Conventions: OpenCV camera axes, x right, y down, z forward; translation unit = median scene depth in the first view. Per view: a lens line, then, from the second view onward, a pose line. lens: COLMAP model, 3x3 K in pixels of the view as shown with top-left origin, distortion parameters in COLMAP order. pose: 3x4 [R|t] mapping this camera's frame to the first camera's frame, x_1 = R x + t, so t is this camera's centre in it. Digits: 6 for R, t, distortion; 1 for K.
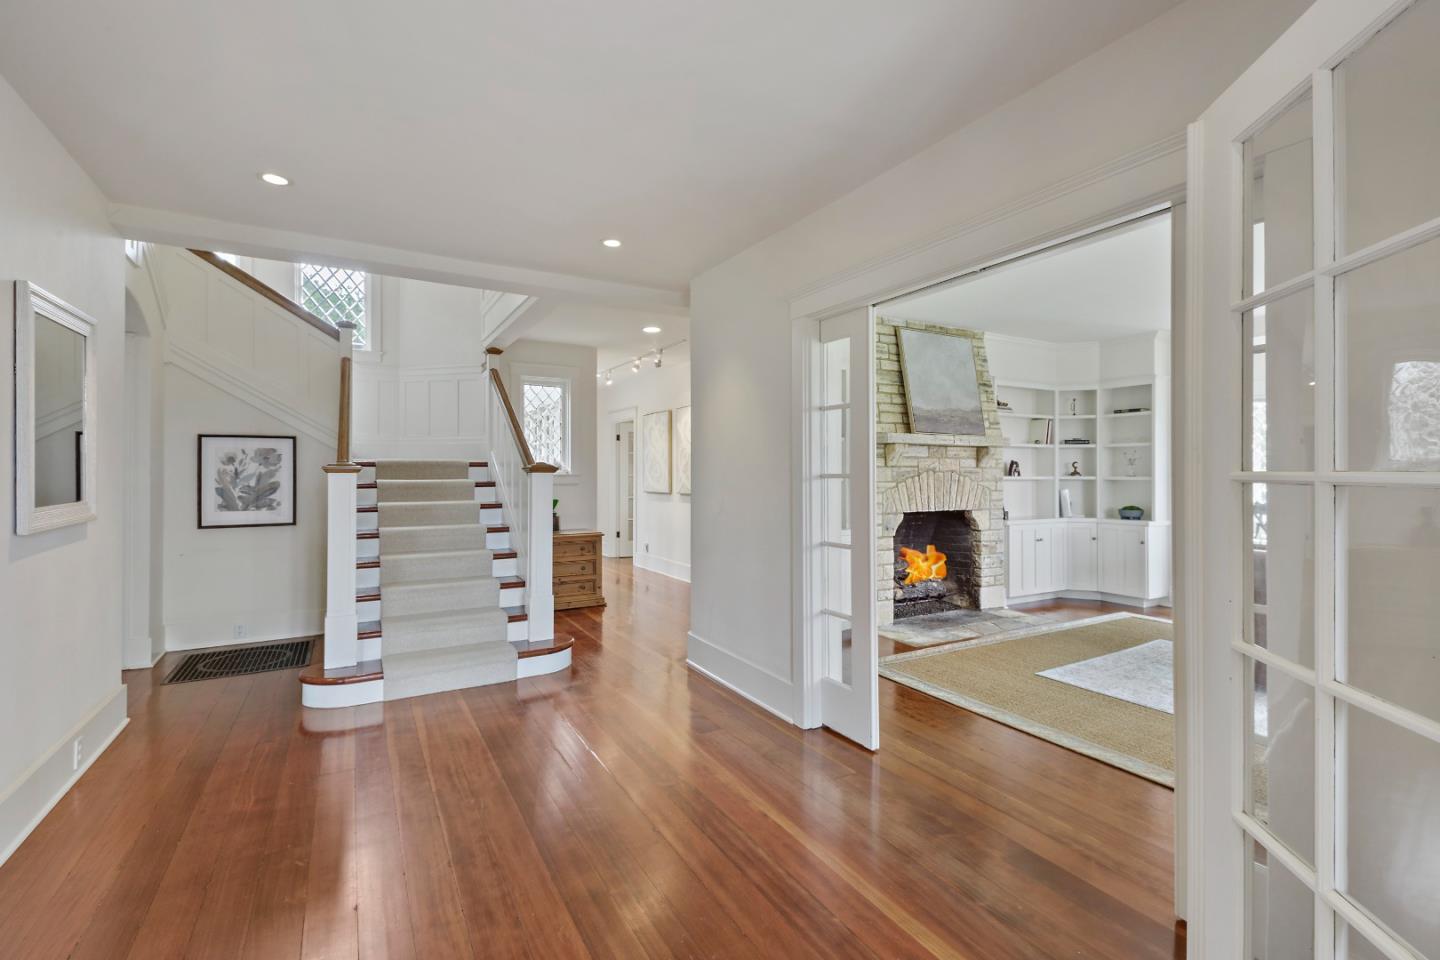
lens RADIAL K [[636.5, 0, 728.3], [0, 636.5, 473.6], [0, 0, 1]] dist [0.030322, -0.011011]
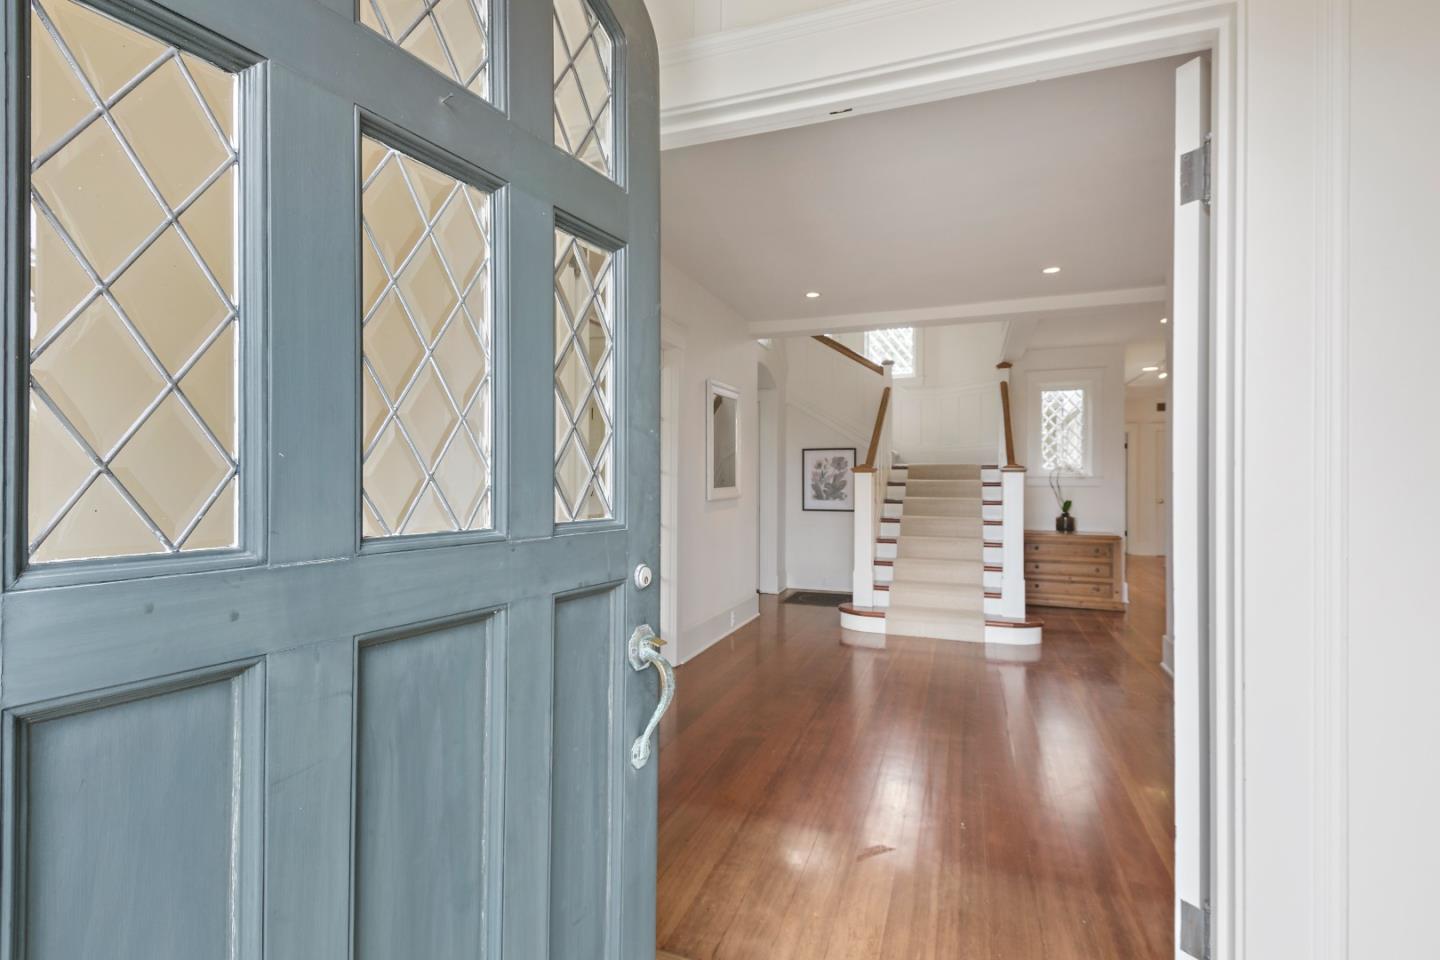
lens RADIAL K [[636.5, 0, 728.3], [0, 636.5, 473.6], [0, 0, 1]] dist [0.030322, -0.011011]
pose [[0.660639, -0.001511, -0.750702, 0.192958], [-0.003008, 0.999985, -0.004660, 0.005202], [0.750697, 0.005337, 0.660625, -0.126344]]
